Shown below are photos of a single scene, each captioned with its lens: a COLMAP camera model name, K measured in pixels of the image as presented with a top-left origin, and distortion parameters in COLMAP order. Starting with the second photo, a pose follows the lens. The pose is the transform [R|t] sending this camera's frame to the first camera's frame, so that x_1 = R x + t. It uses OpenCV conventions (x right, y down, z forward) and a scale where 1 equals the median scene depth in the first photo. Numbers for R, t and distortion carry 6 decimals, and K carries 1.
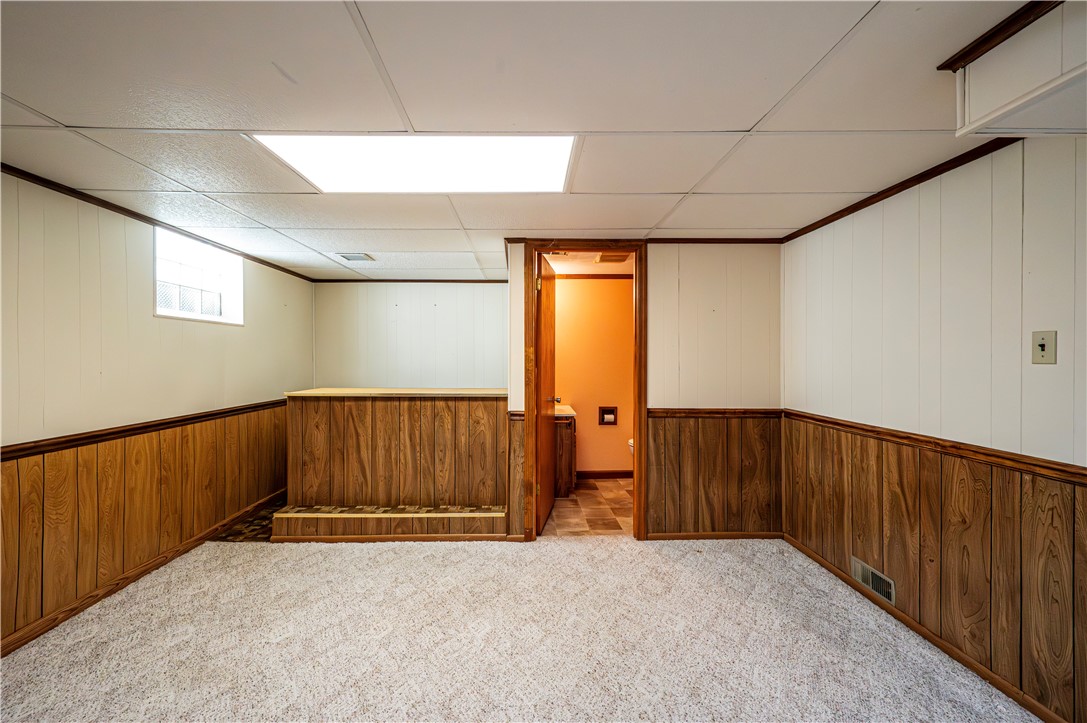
lens RADIAL K [[433.6, 0, 534.7], [0, 433.6, 350.5], [0, 0, 1]] dist [-0.001955, -0.000147]
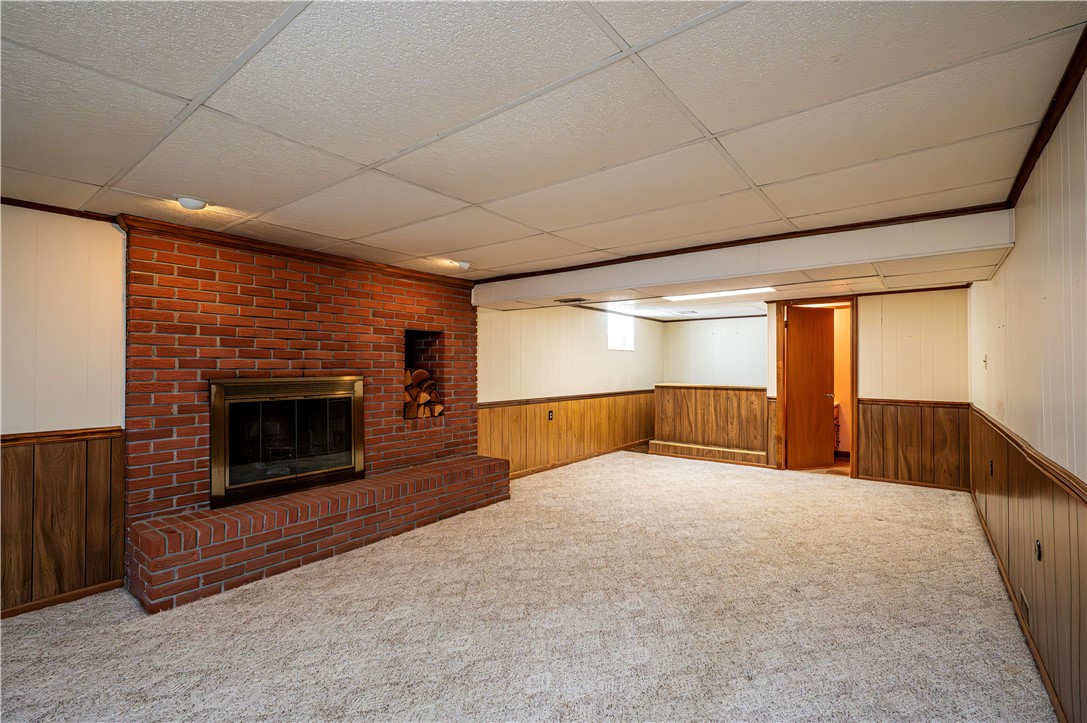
lens RADIAL K [[491.9, 0, 543.5], [0, 491.9, 361.5], [0, 0, 1]] dist [0.000398, 0.000011]
pose [[0.767185, -0.006204, -0.641396, 0.531516], [0.004796, 0.999981, -0.003936, -0.001757], [0.641408, -0.000057, 0.767200, -1.151306]]
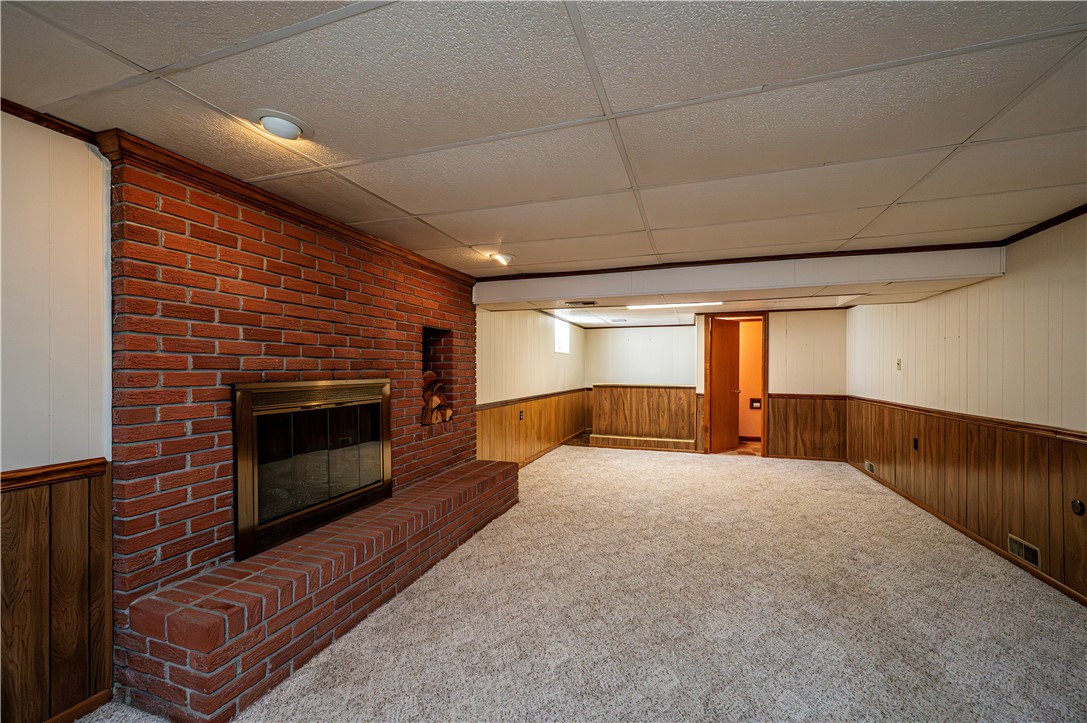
lens RADIAL K [[435.3, 0, 544.6], [0, 435.3, 369.4], [0, 0, 1]] dist [-0.000837, -0.000021]
pose [[0.935859, 0.001473, -0.352371, -0.003799], [0.001956, 0.999954, 0.009373, 0.000263], [0.352369, -0.009460, 0.935814, -1.265751]]
